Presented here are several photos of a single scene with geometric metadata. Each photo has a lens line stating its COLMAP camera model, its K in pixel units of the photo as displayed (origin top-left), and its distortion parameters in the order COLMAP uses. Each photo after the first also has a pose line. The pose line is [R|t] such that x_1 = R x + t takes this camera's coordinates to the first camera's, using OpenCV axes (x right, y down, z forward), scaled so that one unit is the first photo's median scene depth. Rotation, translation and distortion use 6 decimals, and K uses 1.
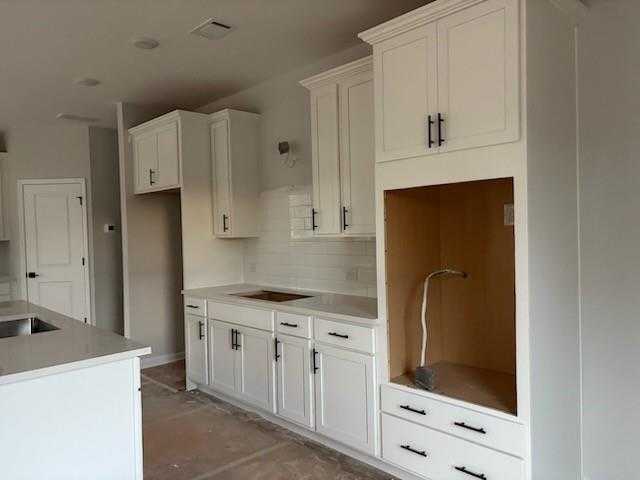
lens RADIAL K [[489.6, 0, 322.0], [0, 489.6, 242.7], [0, 0, 1]] dist [0.033343, -0.018878]
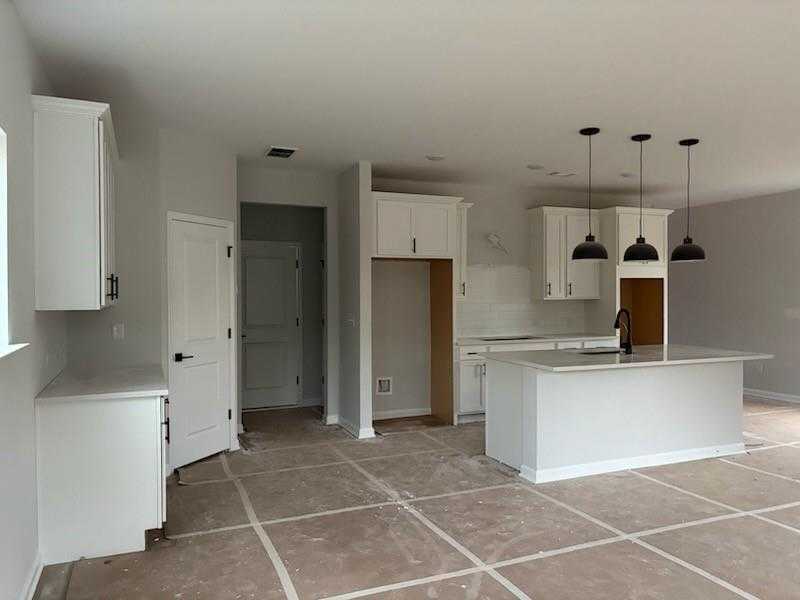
lens RADIAL K [[612.0, 0, 411.4], [0, 612.0, 295.7], [0, 0, 1]] dist [0.033343, -0.018878]
pose [[0.325410, 0.015718, 0.945442, -2.252327], [0.021019, 0.999495, -0.023851, 0.017242], [-0.945339, 0.027633, 0.324915, 0.779099]]
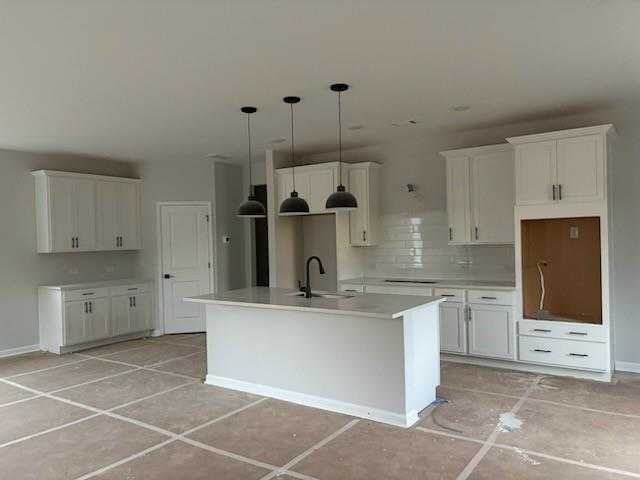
lens RADIAL K [[489.6, 0, 320.2], [0, 489.6, 244.1], [0, 0, 1]] dist [0.033343, -0.018878]
pose [[0.977594, -0.002886, 0.210480, -0.832530], [0.006992, 0.999799, -0.018764, 0.015700], [-0.210383, 0.019815, 0.977418, -0.575925]]
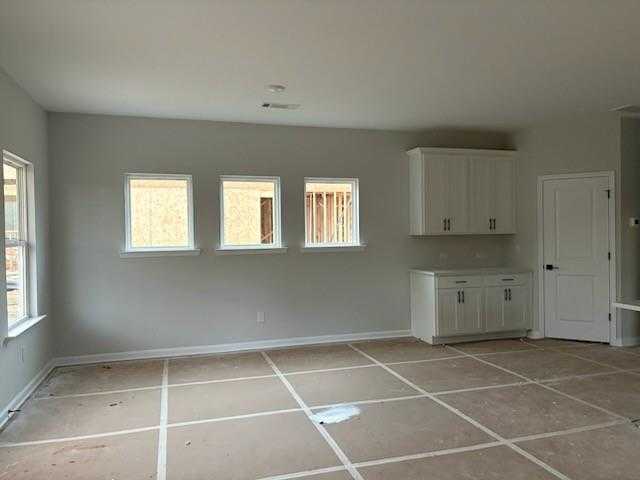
lens RADIAL K [[489.6, 0, 314.7], [0, 489.6, 236.7], [0, 0, 1]] dist [0.033343, -0.018878]
pose [[0.897806, 0.015455, -0.440119, -1.024996], [-0.018172, 0.999833, -0.001959, 0.022657], [0.440016, 0.009756, 0.897937, -0.260174]]
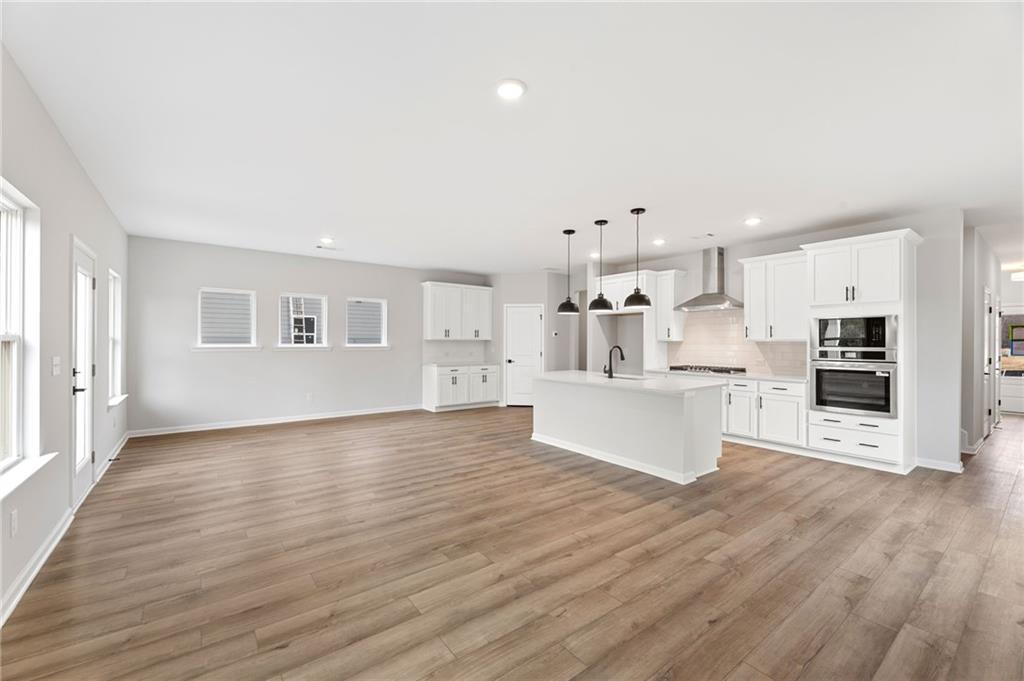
lens RADIAL K [[430.6, 0, 511.3], [0, 430.6, 343.7], [0, 0, 1]] dist [0.001424, 0.002374]
pose [[0.994110, 0.026703, -0.105034, -0.768416], [-0.028511, 0.999469, -0.015754, 0.052769], [0.104558, 0.018655, 0.994344, -0.782324]]
